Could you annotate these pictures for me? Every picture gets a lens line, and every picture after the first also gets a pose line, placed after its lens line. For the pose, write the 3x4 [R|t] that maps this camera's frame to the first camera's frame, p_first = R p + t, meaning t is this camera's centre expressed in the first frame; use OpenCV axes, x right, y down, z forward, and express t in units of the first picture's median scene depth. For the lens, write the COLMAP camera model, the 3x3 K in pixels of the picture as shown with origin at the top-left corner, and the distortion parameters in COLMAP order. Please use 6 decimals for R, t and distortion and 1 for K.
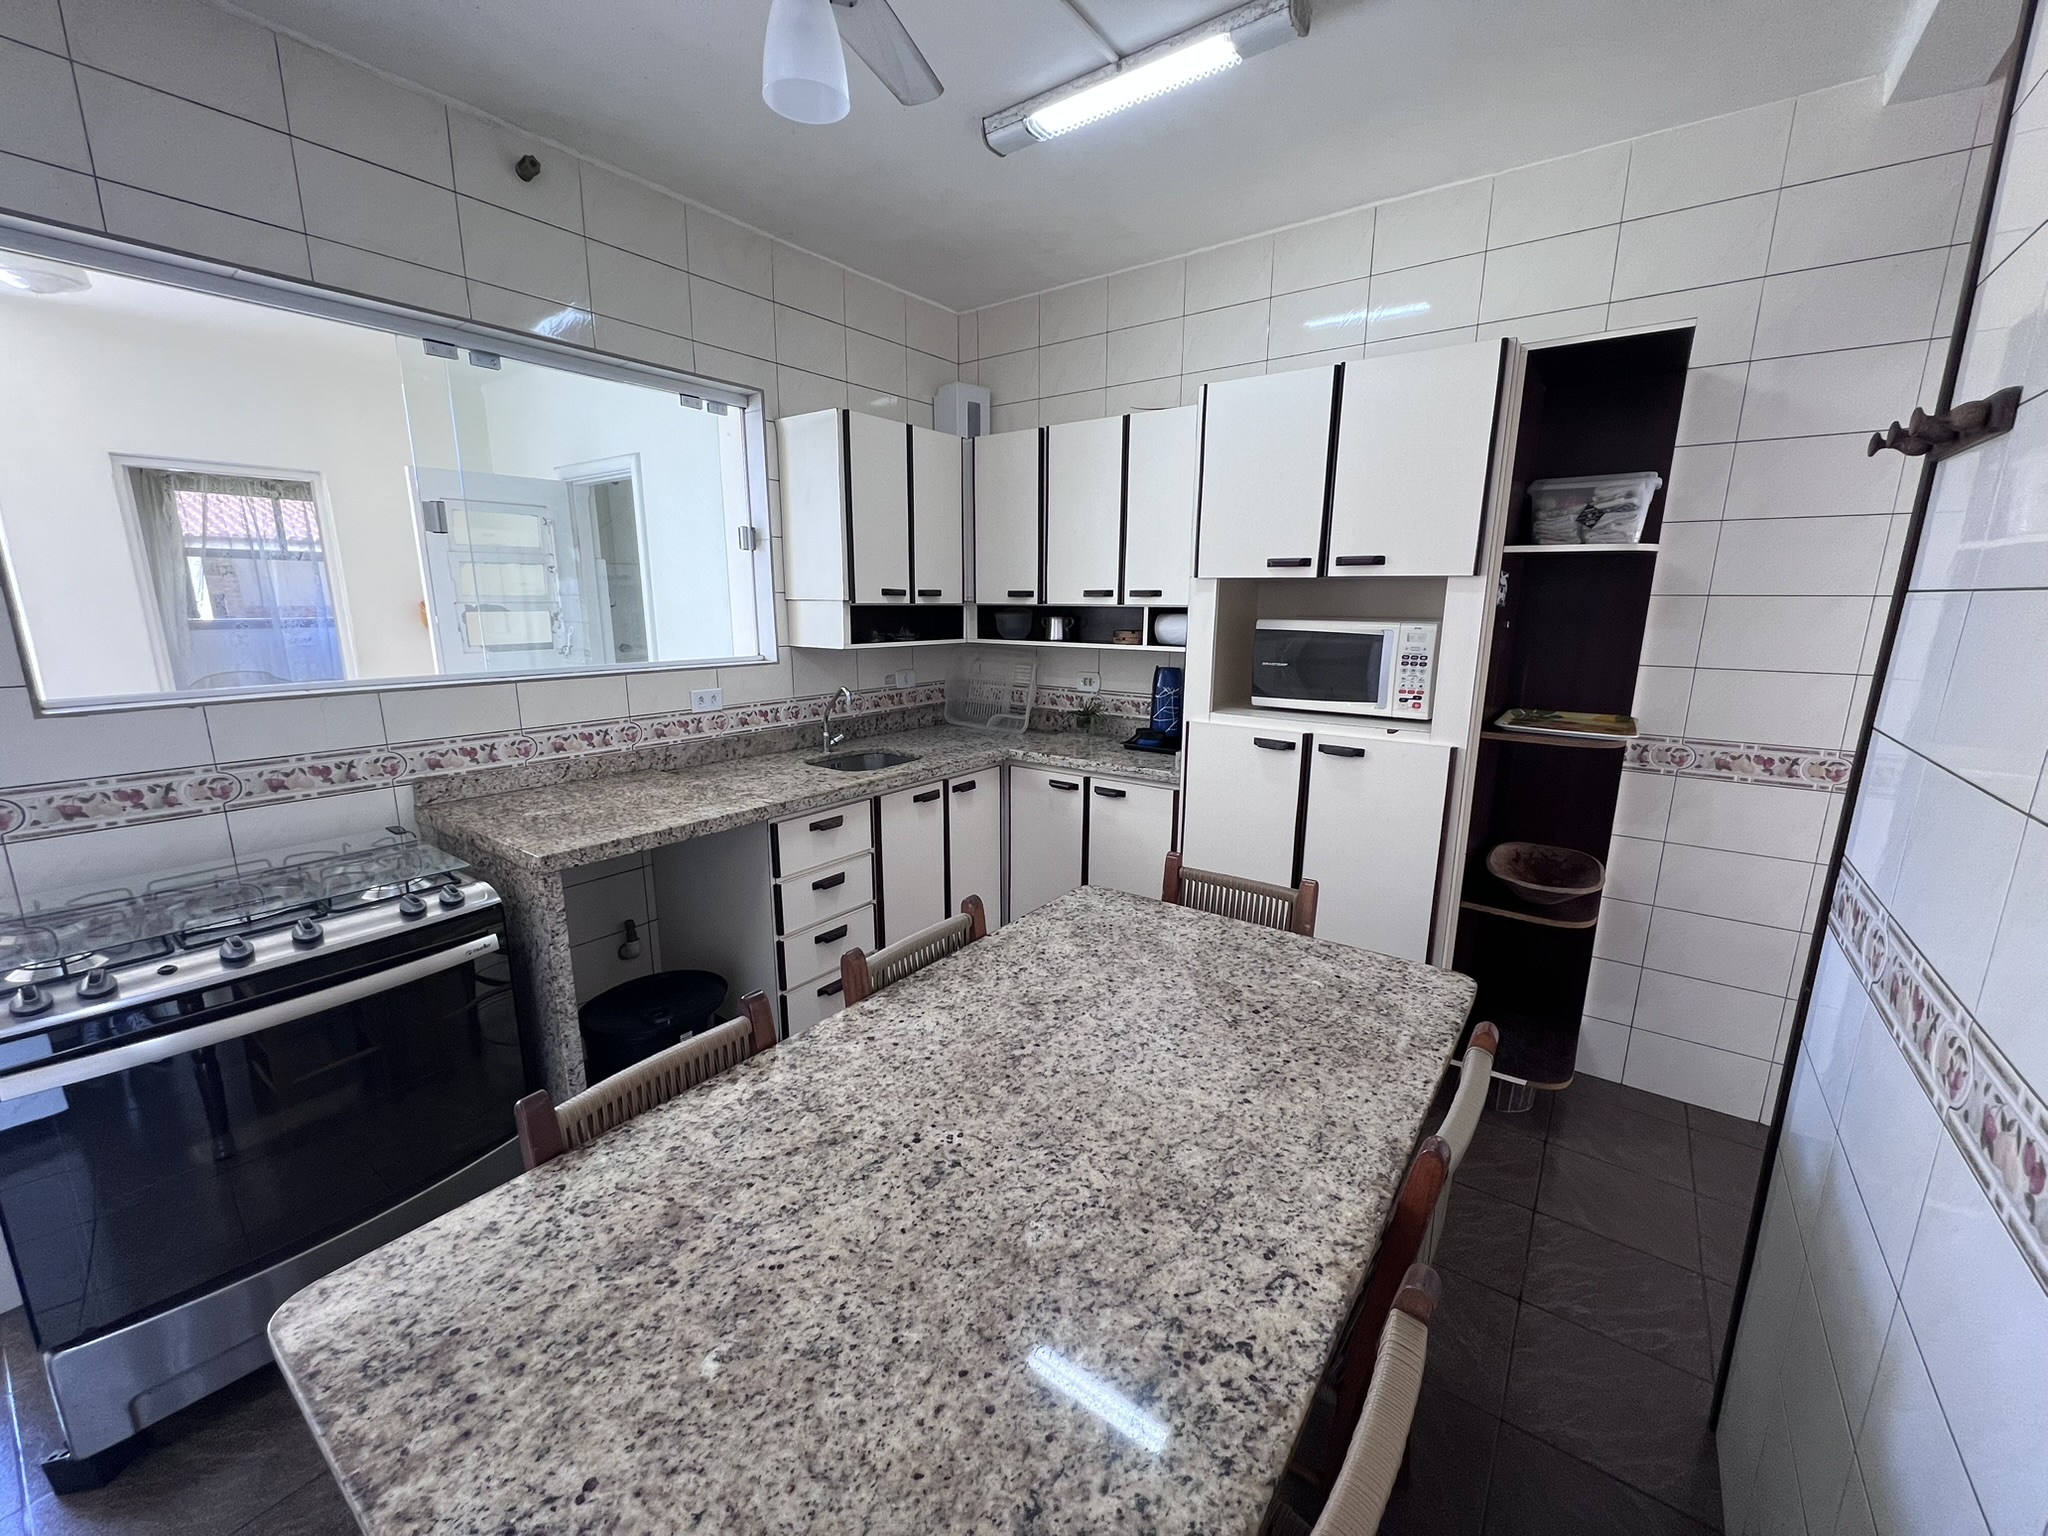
lens RADIAL K [[812.5, 0, 1022.5], [0, 812.5, 769.2], [0, 0, 1]] dist [0.002928, 0.000324]
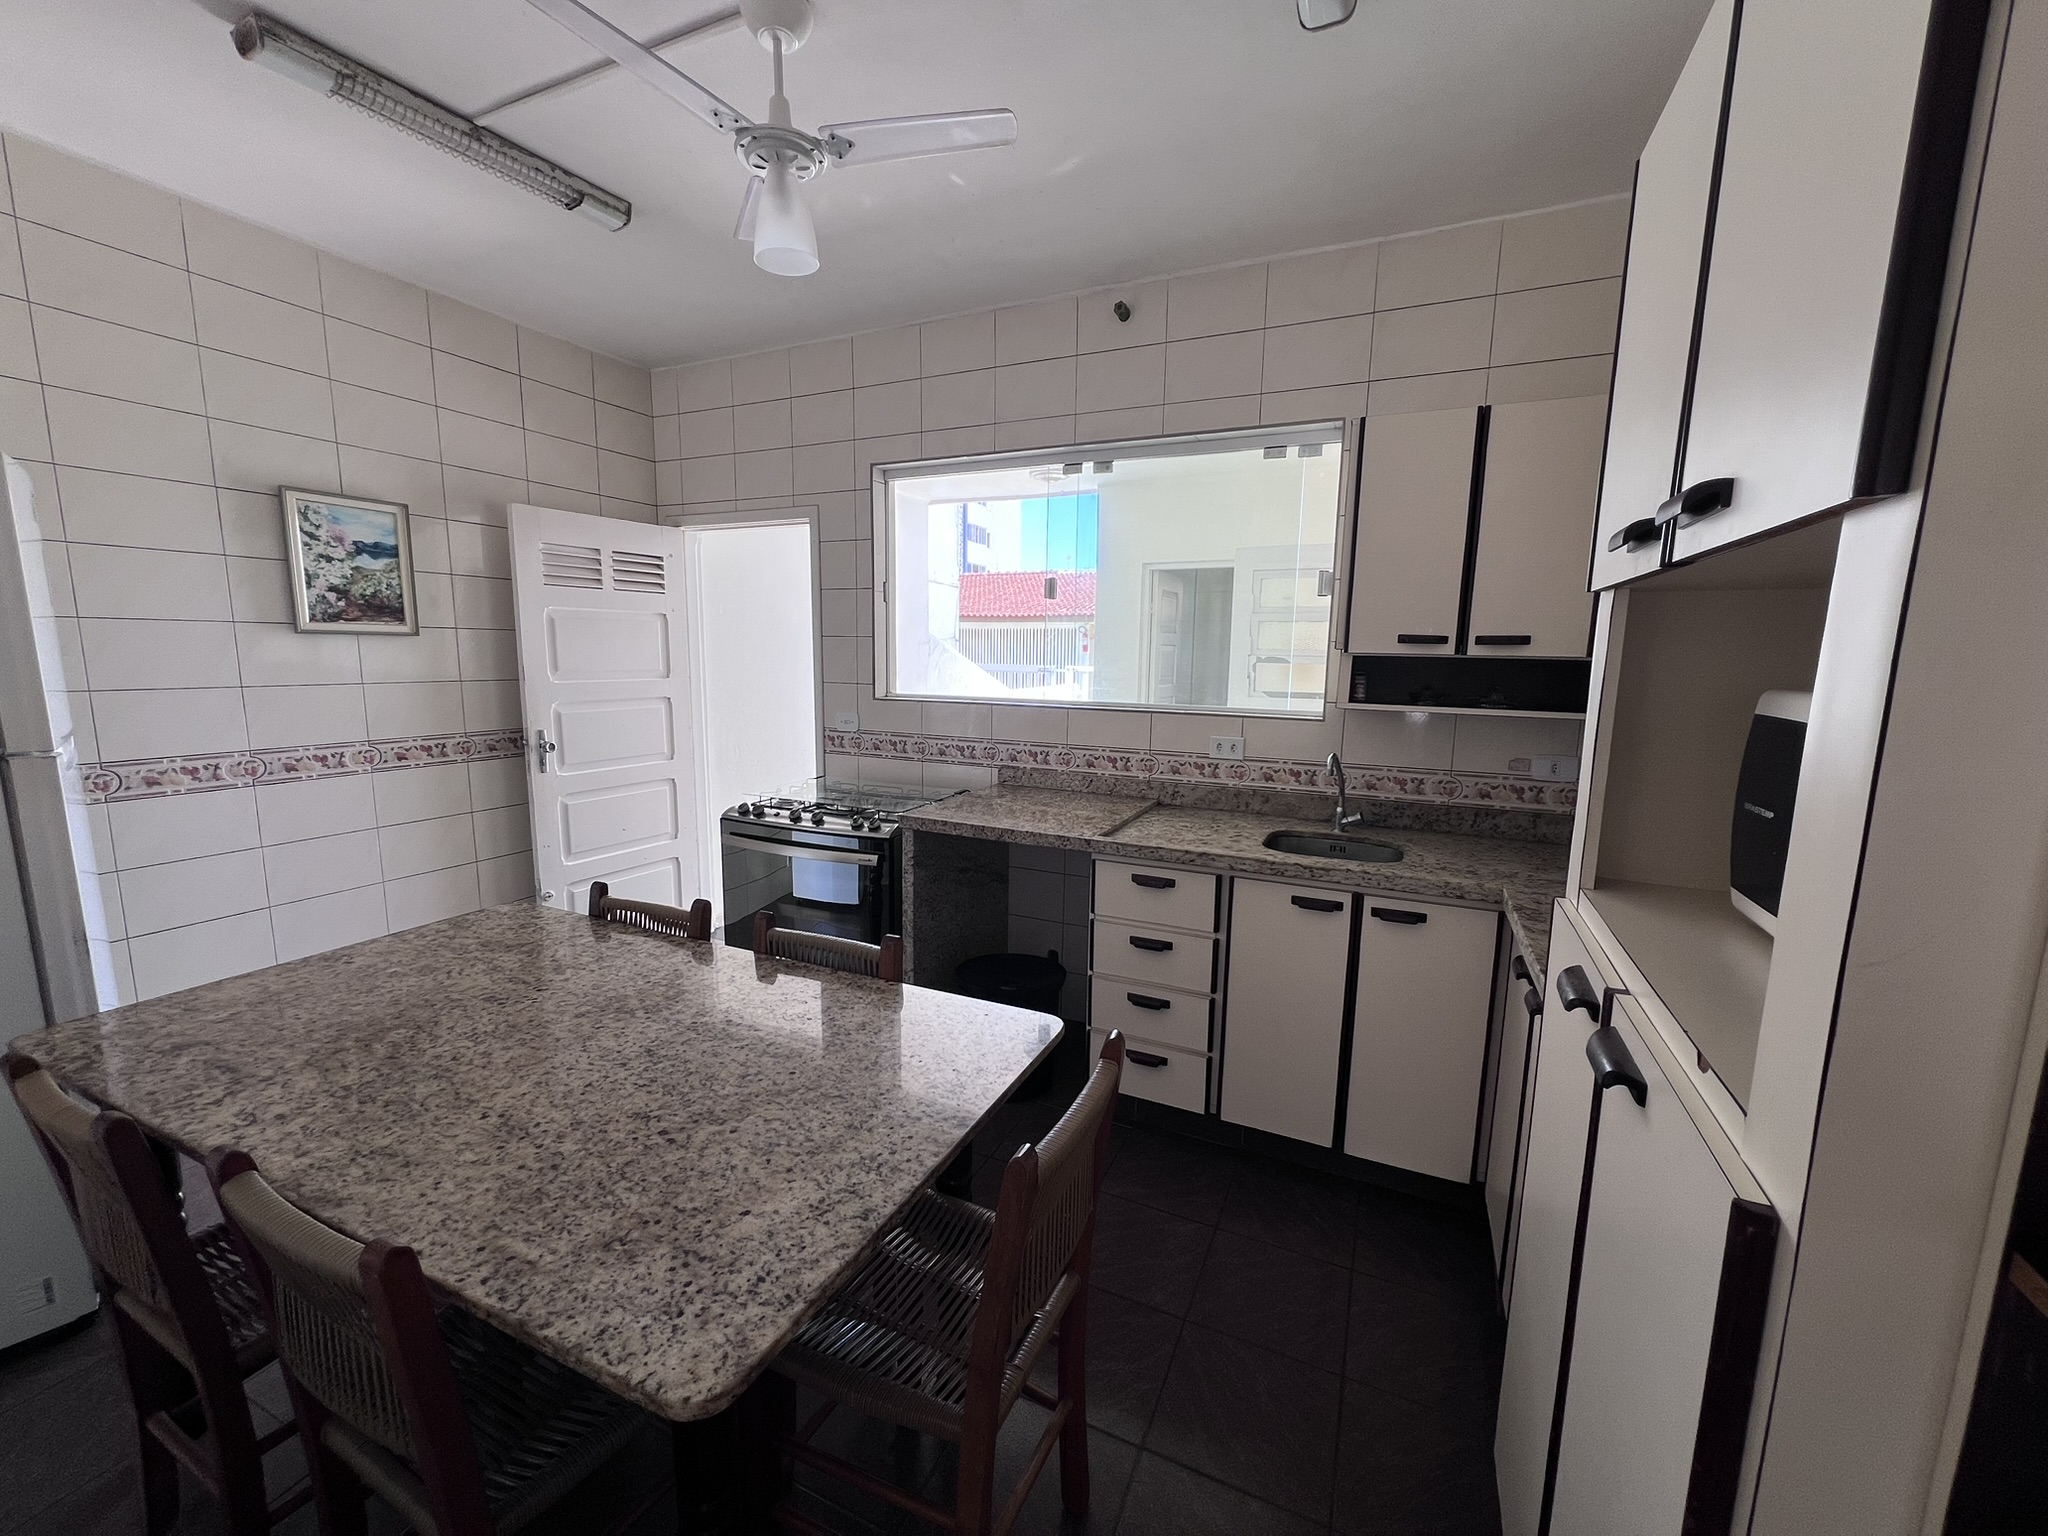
lens RADIAL K [[812.5, 0, 1029.0], [0, 812.5, 776.4], [0, 0, 1]] dist [0.002928, 0.000324]
pose [[0.203672, 0.148674, -0.967685, 0.630057], [-0.217730, 0.970529, 0.103284, -0.118075], [0.954522, 0.189658, 0.230040, 0.635379]]
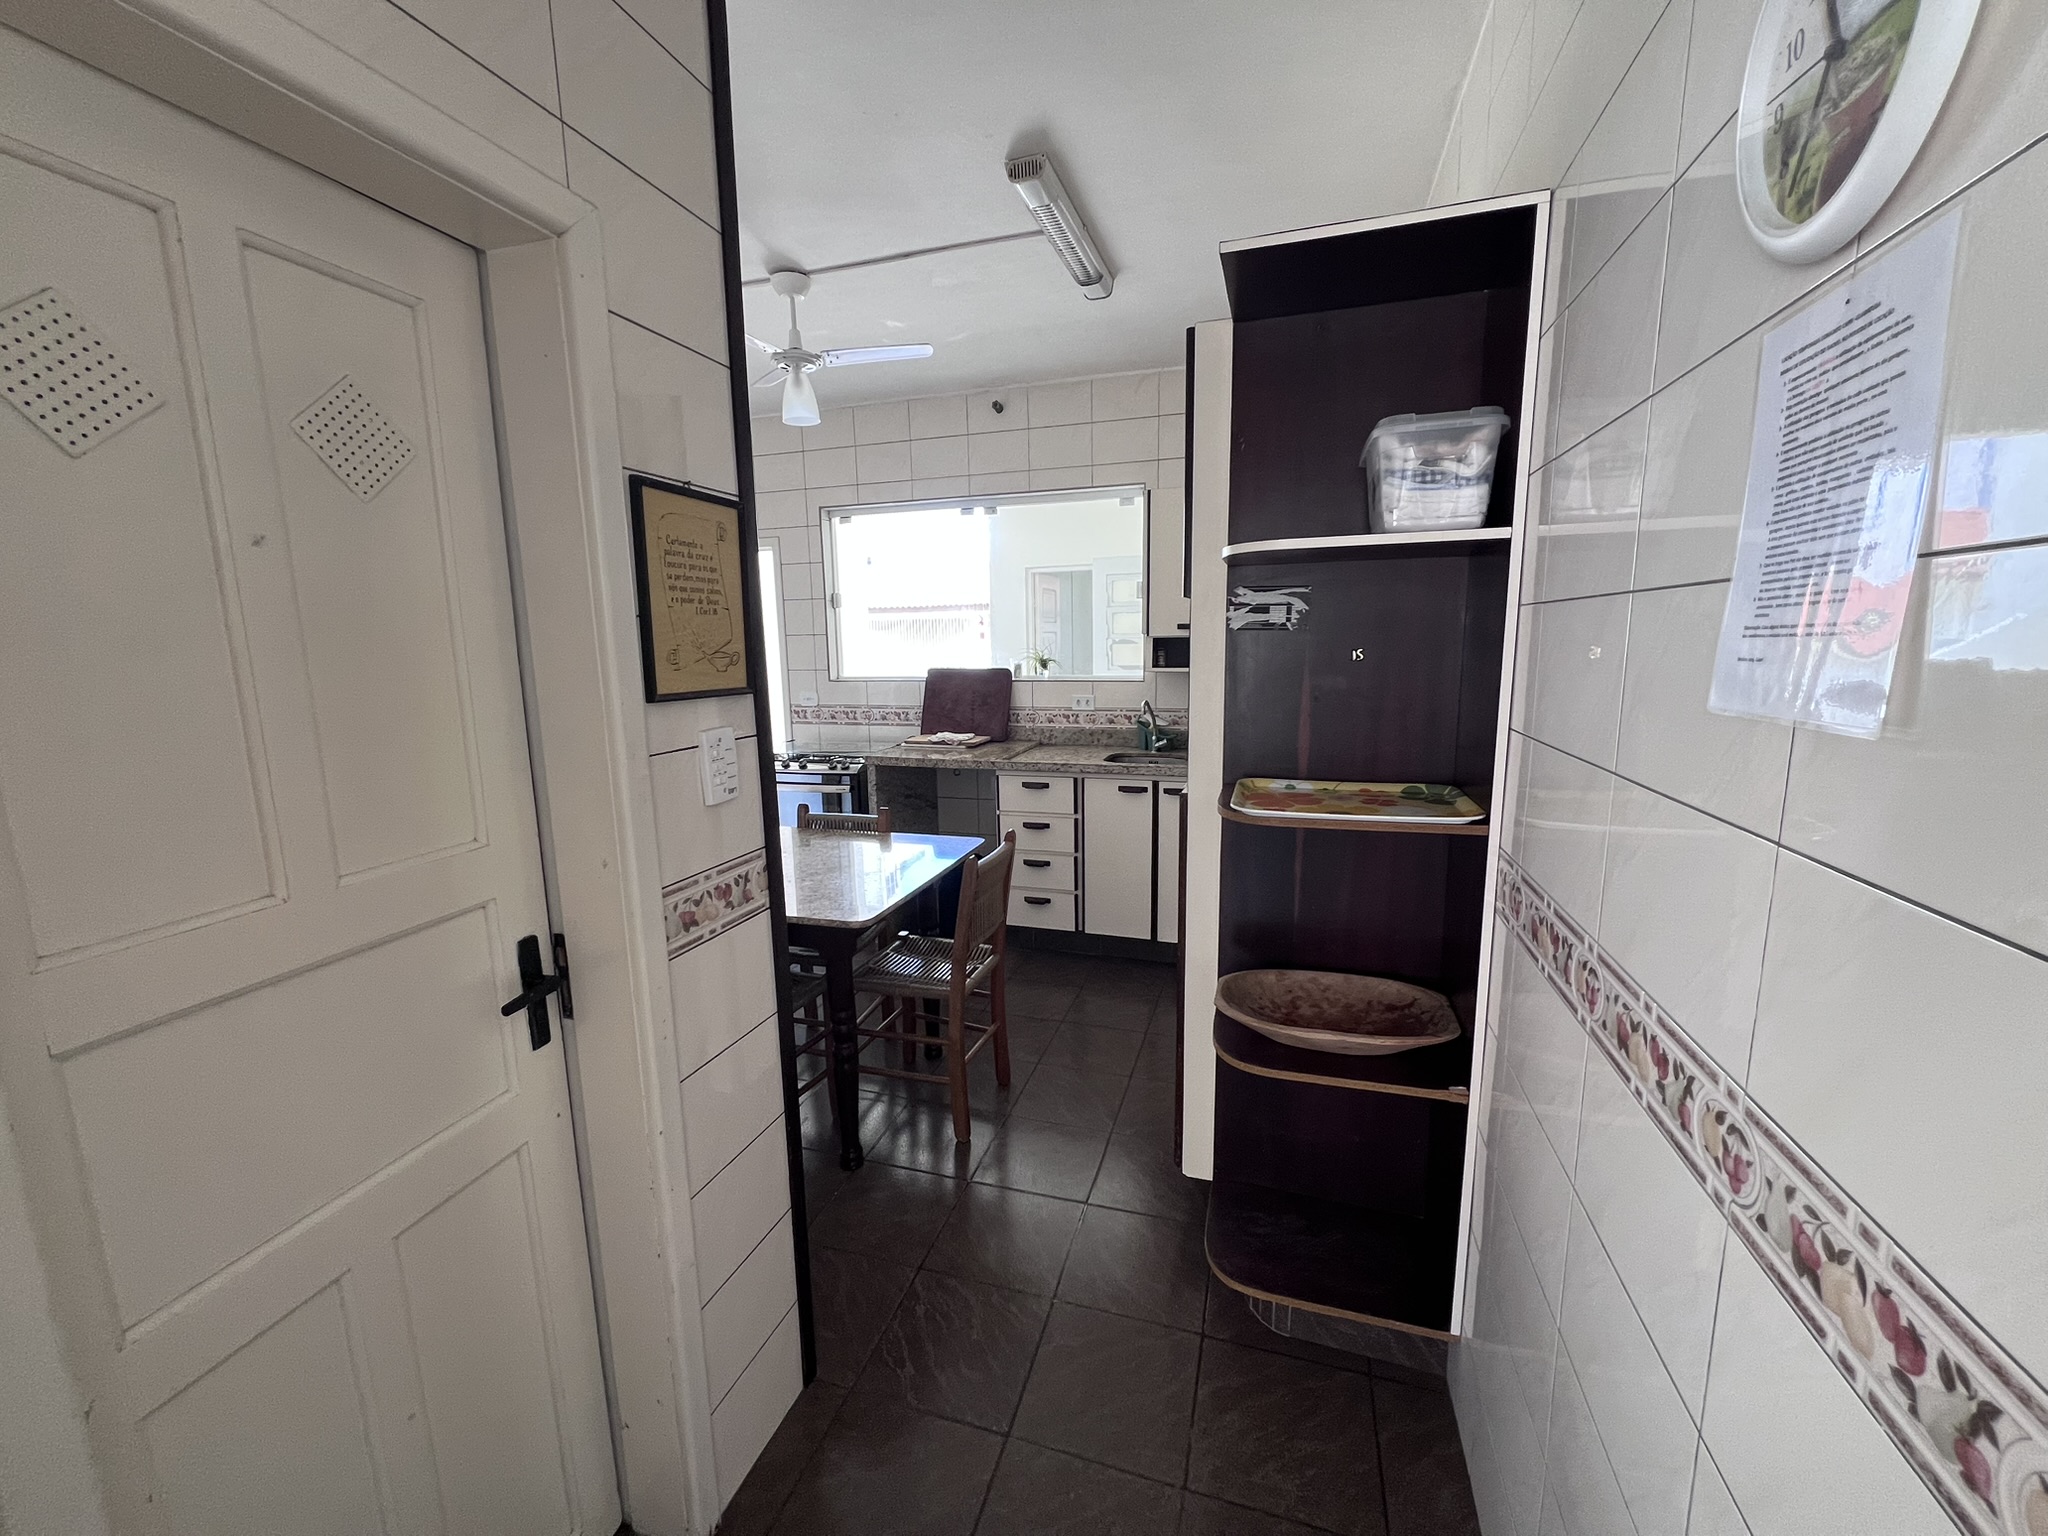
lens RADIAL K [[829.7, 0, 1017.4], [0, 829.7, 782.7], [0, 0, 1]] dist [-0.008922, 0.001179]
pose [[0.313097, 0.155540, -0.936898, 1.185148], [-0.177842, 0.978650, 0.103040, -0.089141], [0.932921, 0.134359, 0.334074, 0.471705]]
